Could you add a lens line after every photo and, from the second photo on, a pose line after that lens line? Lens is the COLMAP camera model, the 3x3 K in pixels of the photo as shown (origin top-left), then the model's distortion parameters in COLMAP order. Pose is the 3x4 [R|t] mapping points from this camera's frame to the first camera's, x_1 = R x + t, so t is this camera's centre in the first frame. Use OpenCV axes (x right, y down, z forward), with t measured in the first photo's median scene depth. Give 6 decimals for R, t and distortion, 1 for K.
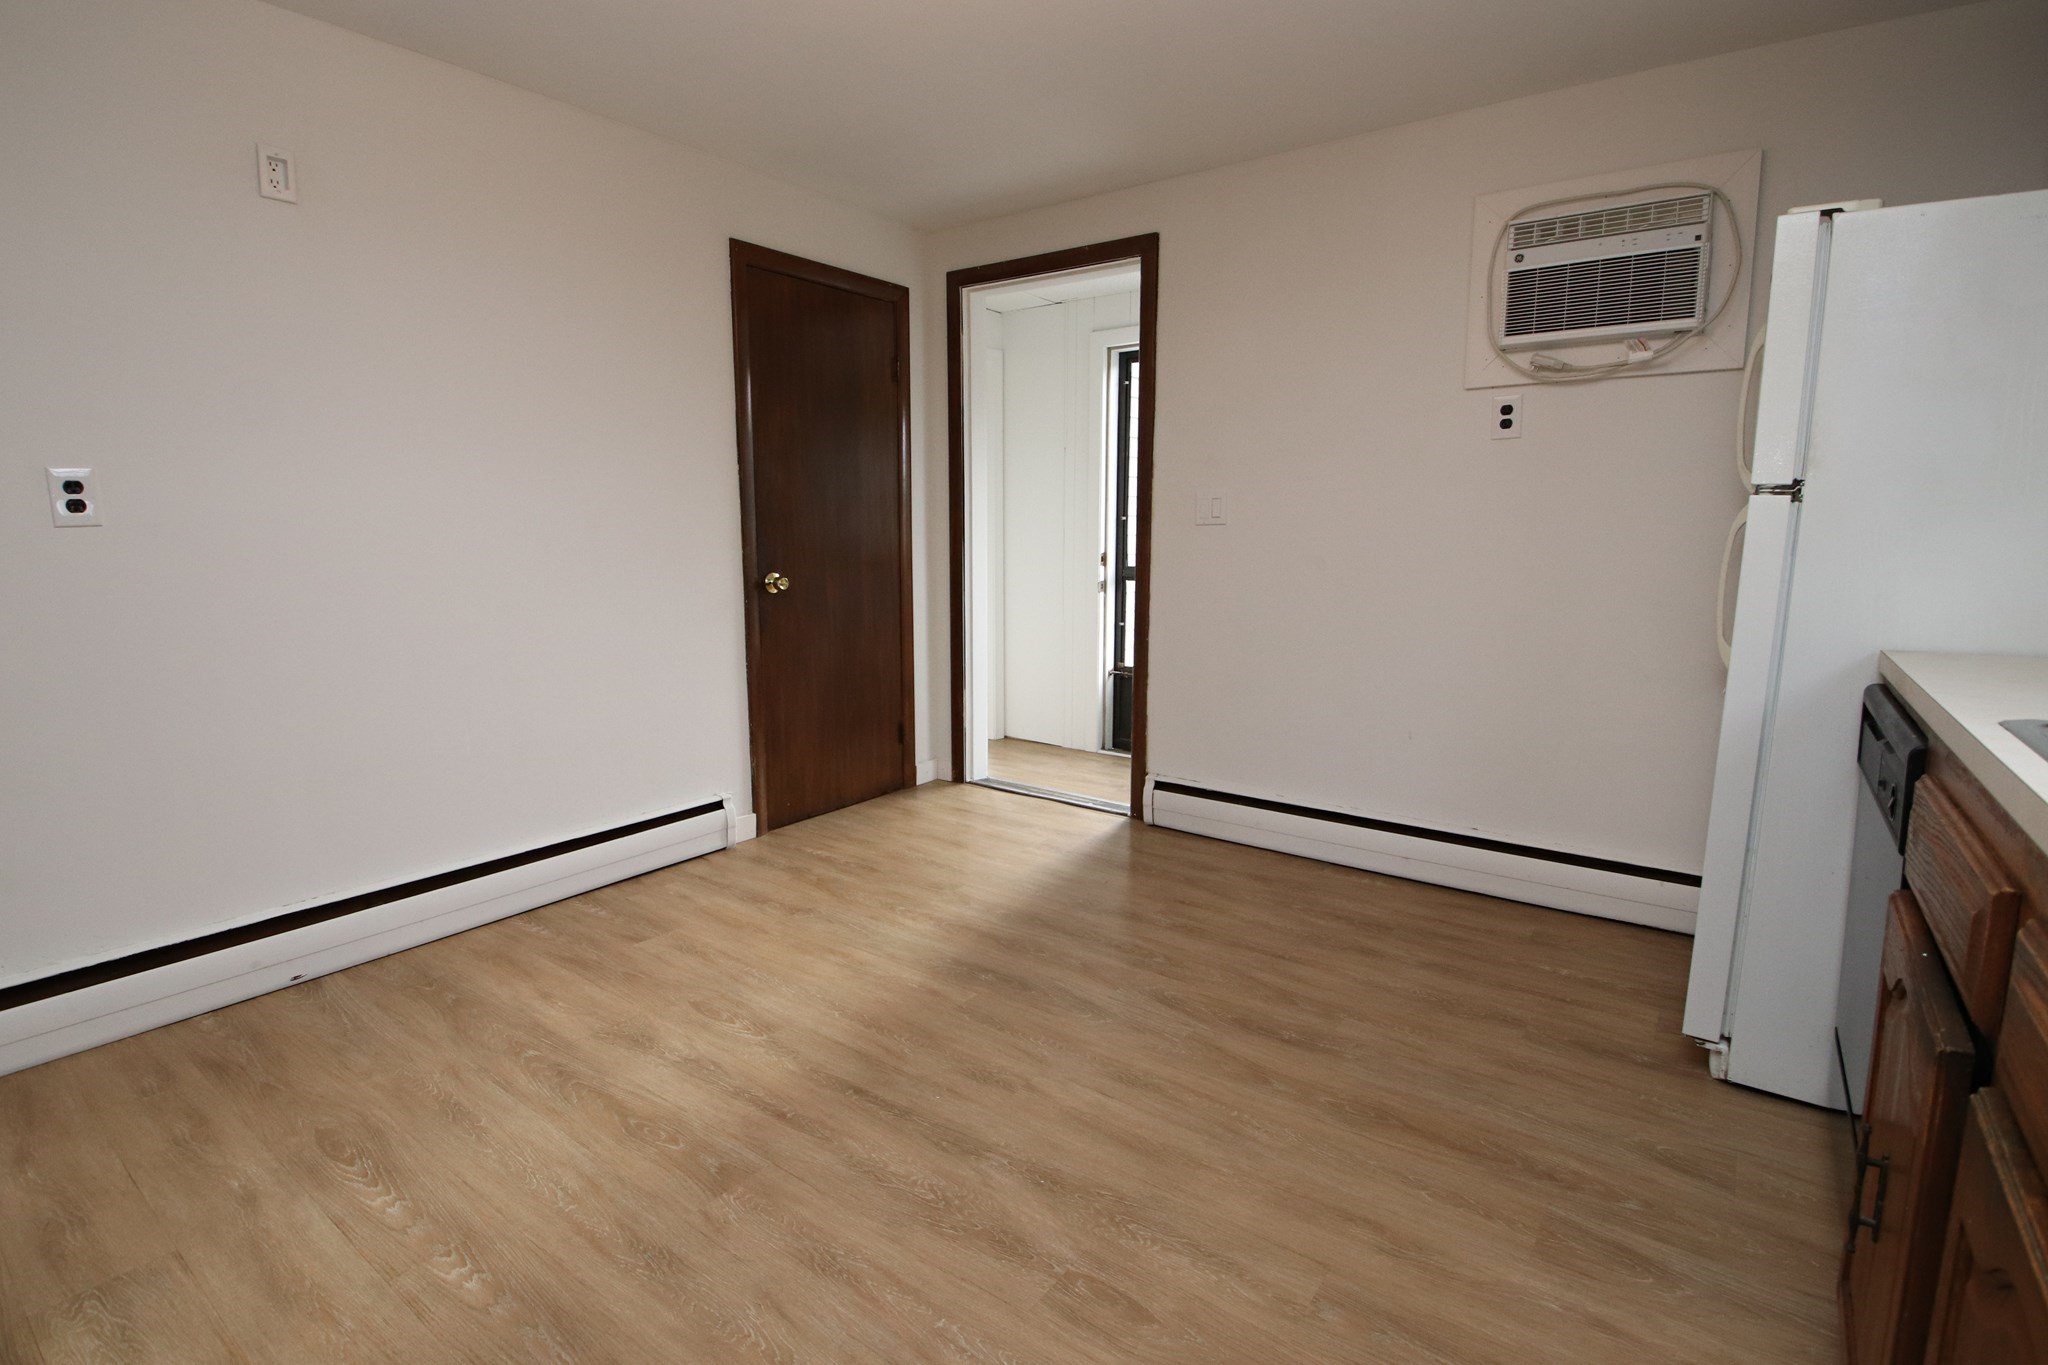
lens RADIAL K [[961.7, 0, 1004.0], [0, 961.7, 671.1], [0, 0, 1]] dist [0.021894, -0.027781]
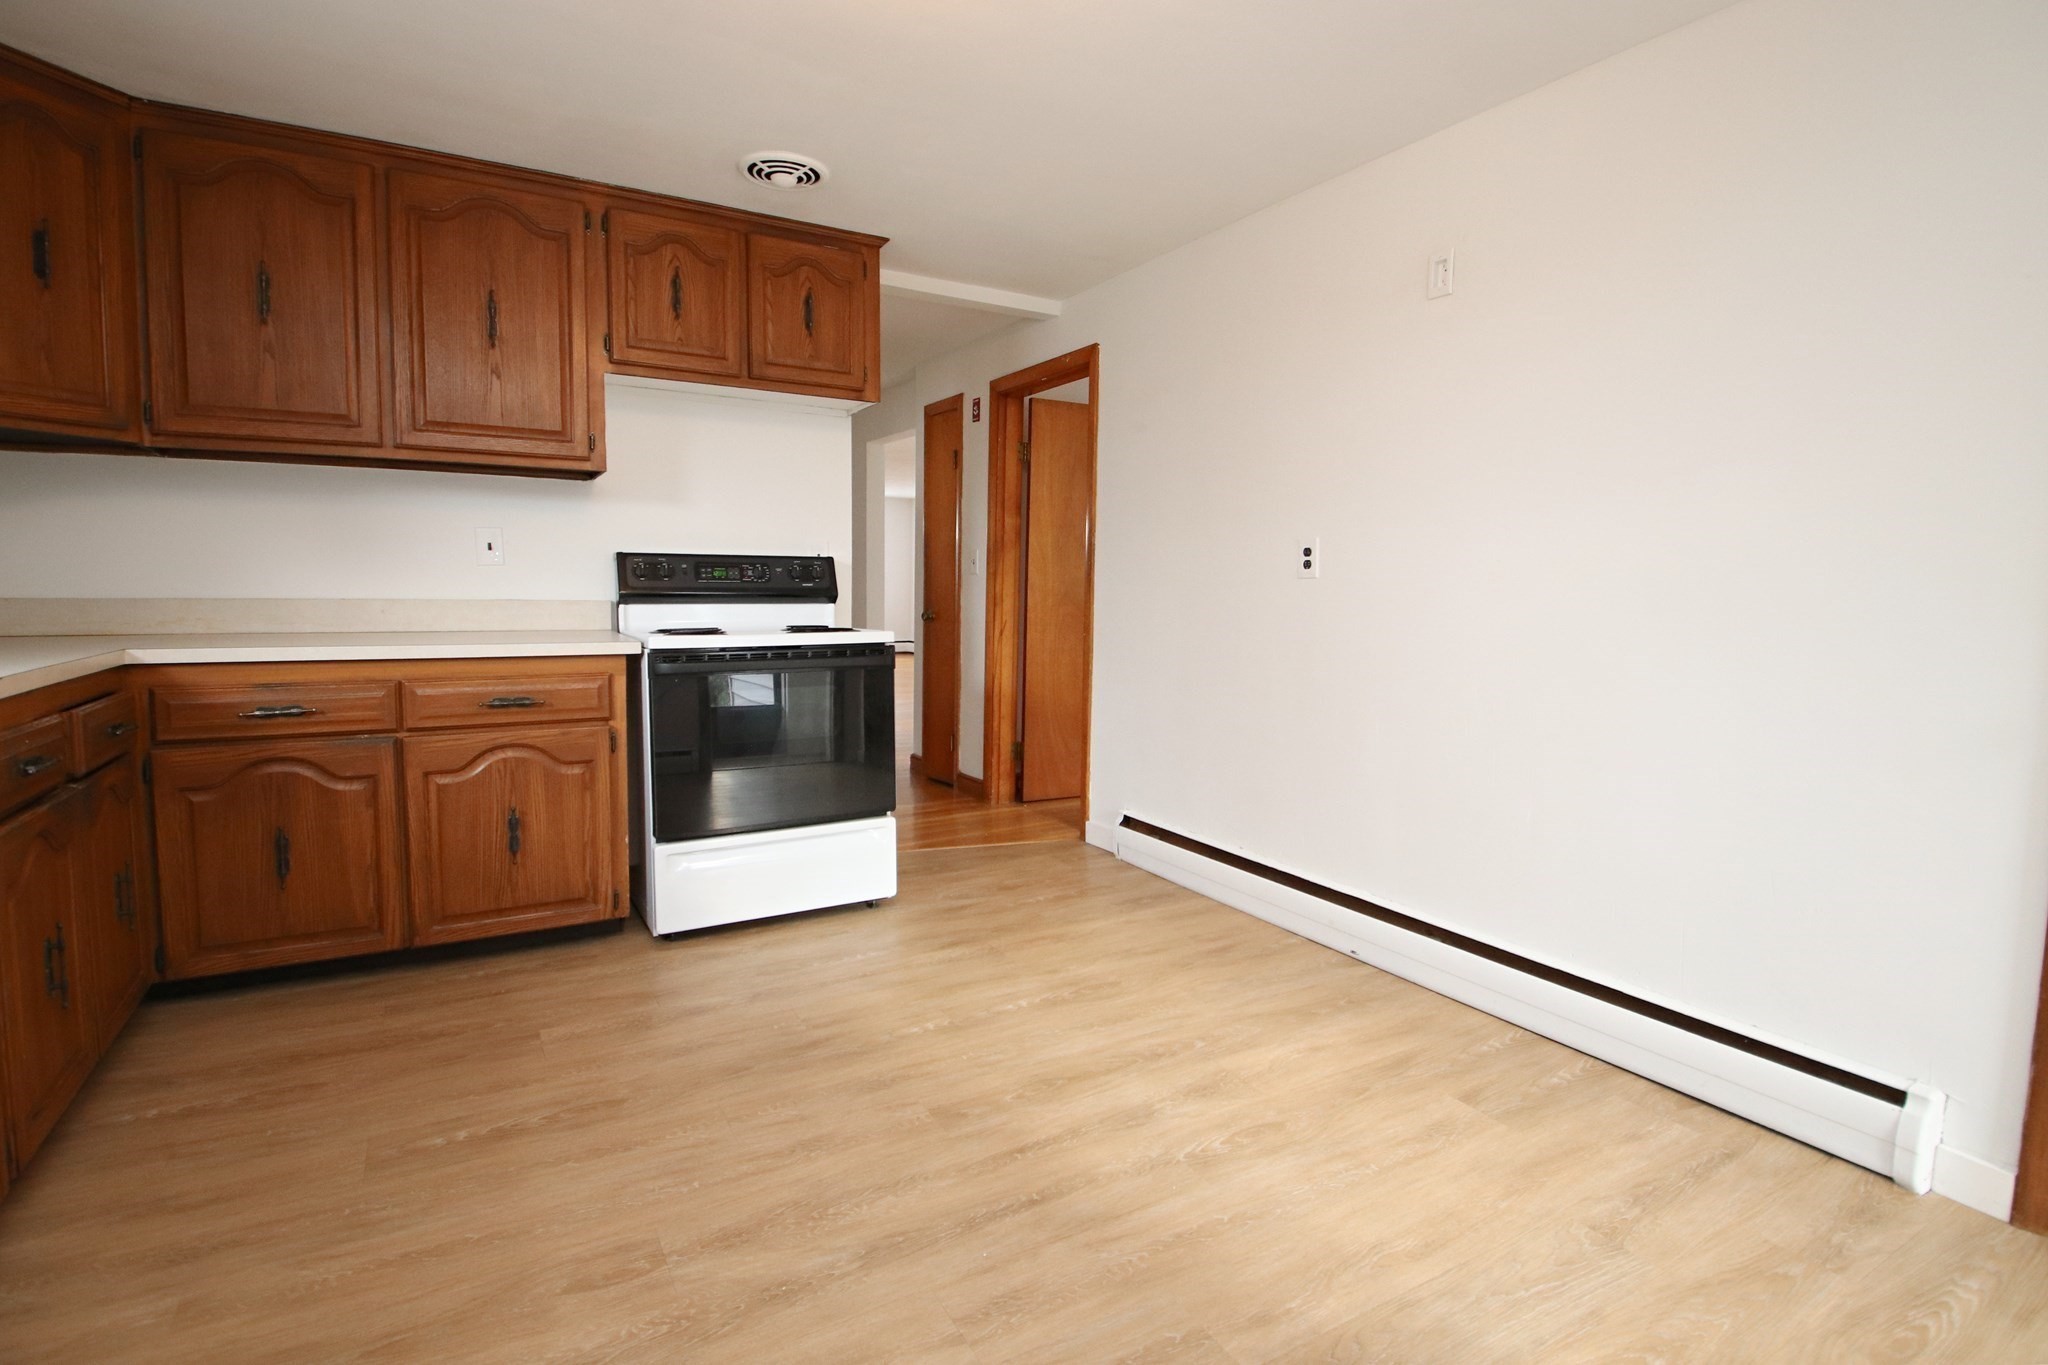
lens RADIAL K [[961.7, 0, 1004.0], [0, 961.7, 671.1], [0, 0, 1]] dist [0.021894, -0.027781]
pose [[-0.376510, 0.080912, -0.922872, 0.610936], [-0.151939, 0.977296, 0.147671, -0.161944], [0.913868, 0.195820, -0.355668, 1.140590]]
